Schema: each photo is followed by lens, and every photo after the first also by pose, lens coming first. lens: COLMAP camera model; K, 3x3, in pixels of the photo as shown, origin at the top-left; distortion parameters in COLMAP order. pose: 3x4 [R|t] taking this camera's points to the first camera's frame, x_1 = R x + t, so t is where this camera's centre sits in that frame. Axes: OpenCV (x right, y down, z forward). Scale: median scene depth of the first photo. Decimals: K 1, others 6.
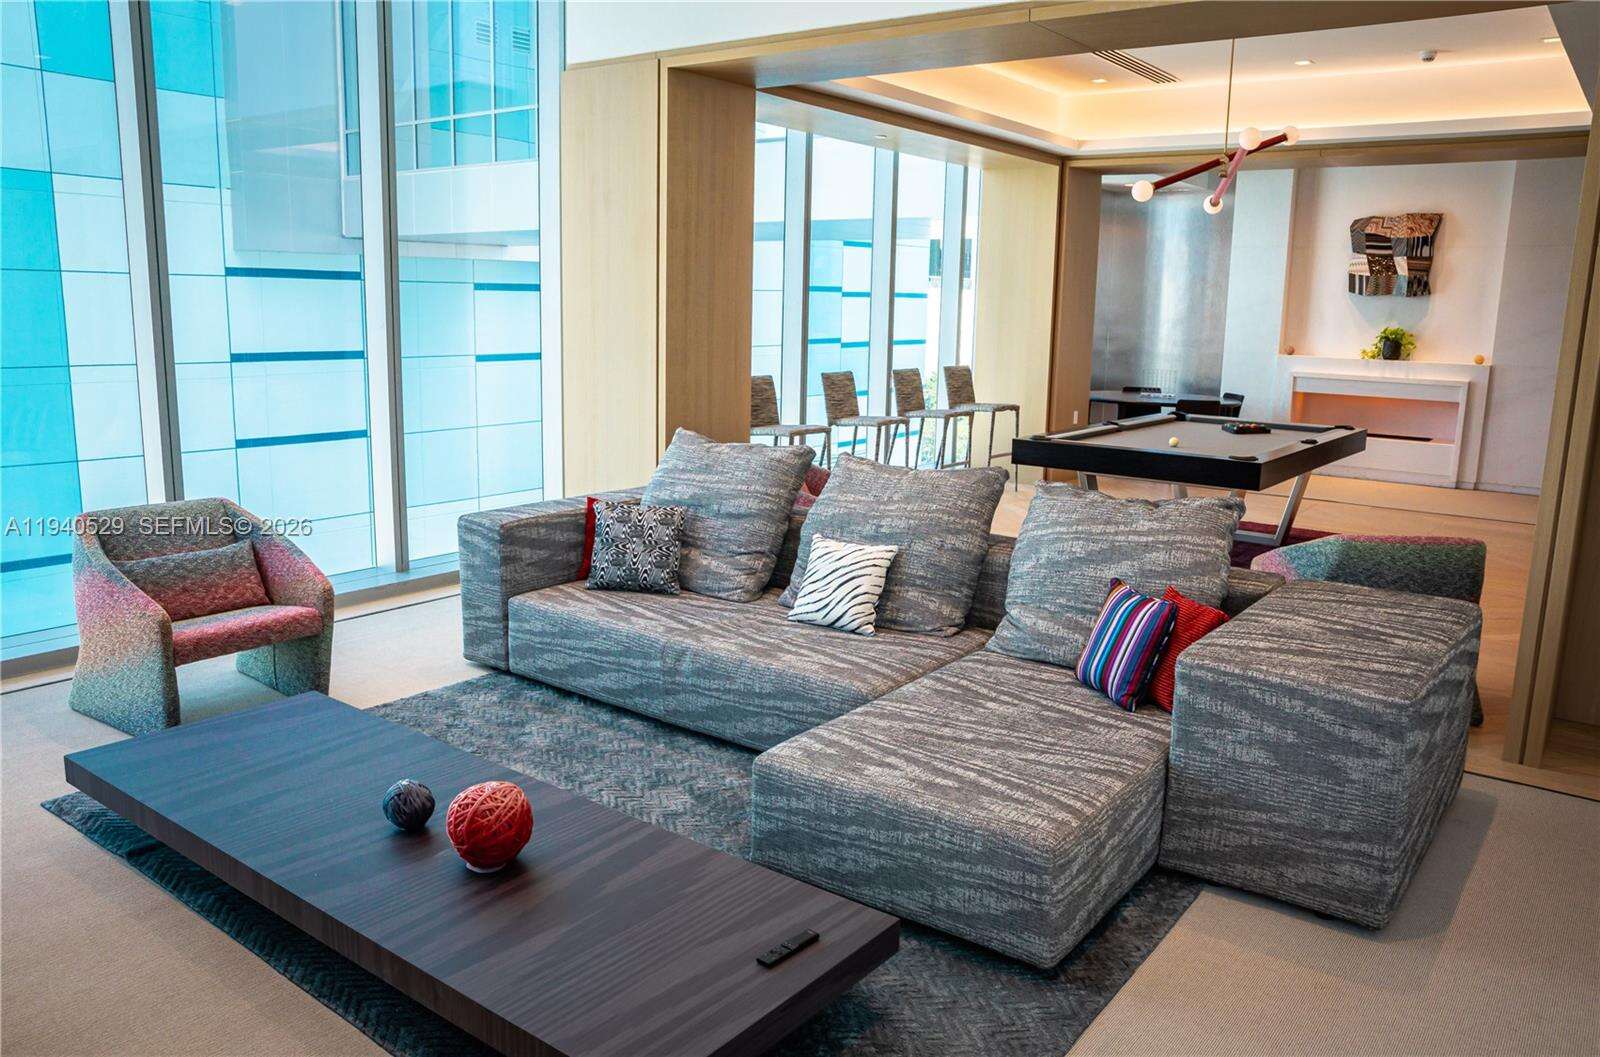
lens RADIAL K [[1161.3, 0, 797.6], [0, 1161.3, 531.1], [0, 0, 1]] dist [-0.035769, -0.001858]
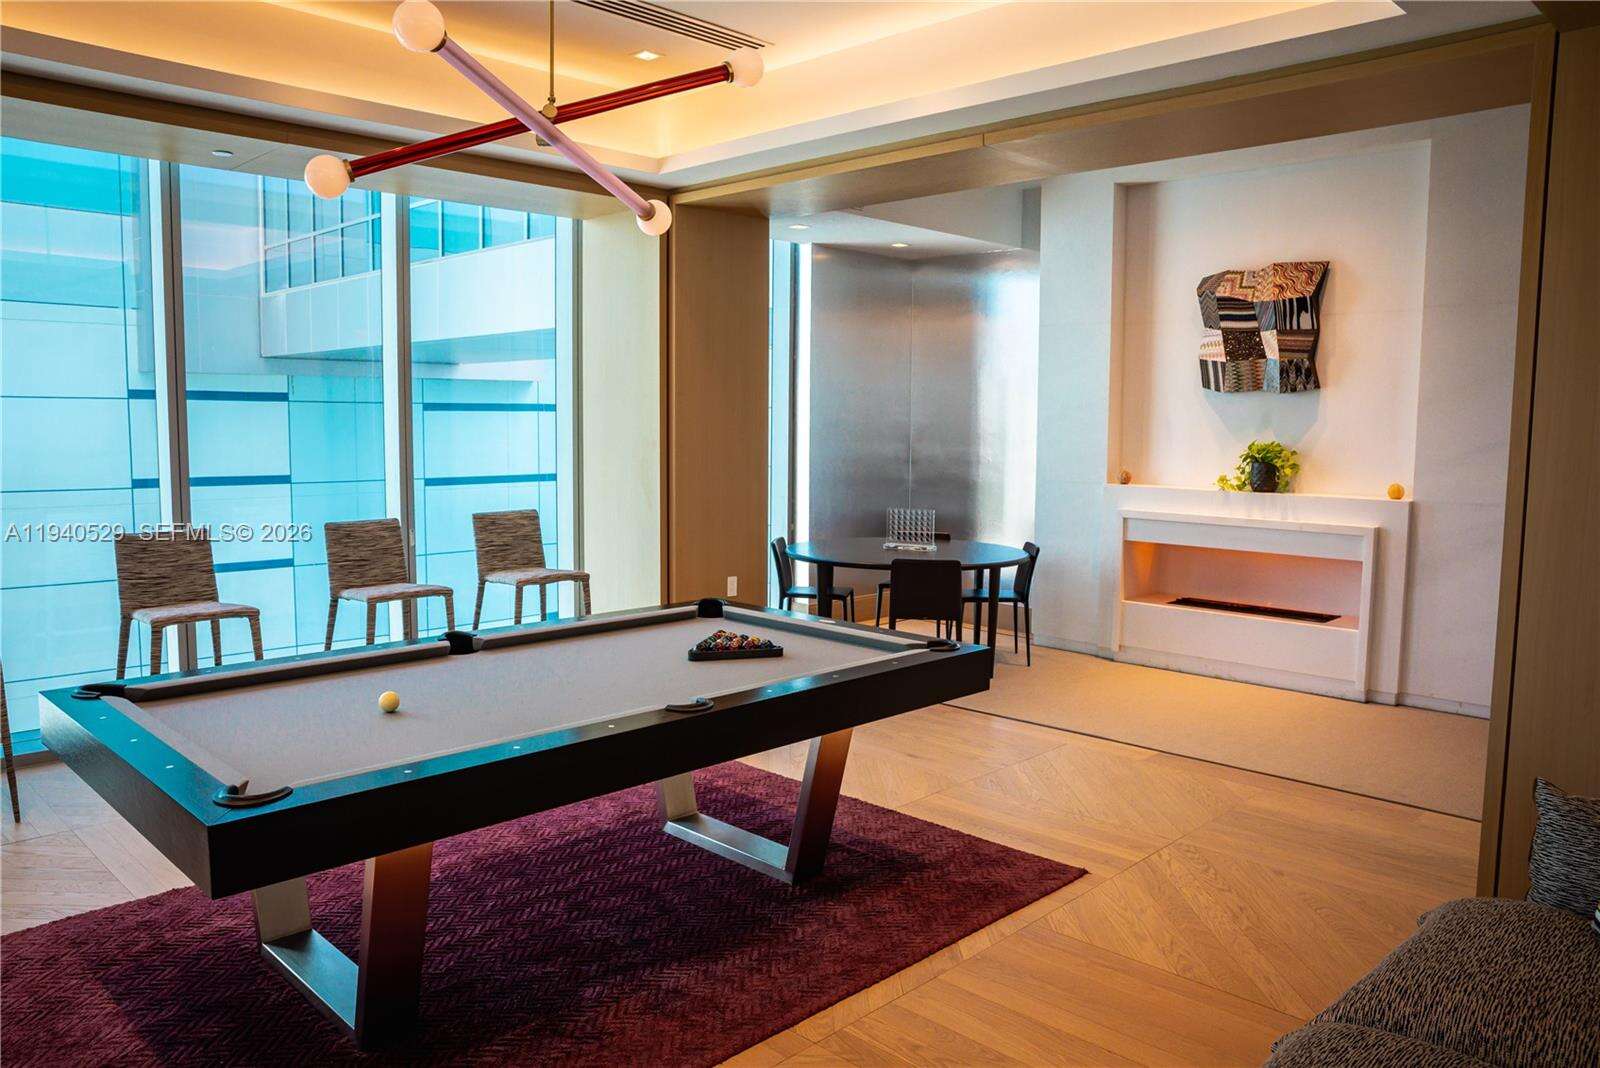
lens RADIAL K [[1130.7, 0, 802.6], [0, 1130.7, 528.6], [0, 0, 1]] dist [-0.061602, -0.001846]
pose [[0.993947, -0.001346, -0.109856, 0.334670], [-0.009573, 0.995060, -0.098813, -0.066167], [0.109446, 0.099267, 0.989024, 0.369080]]
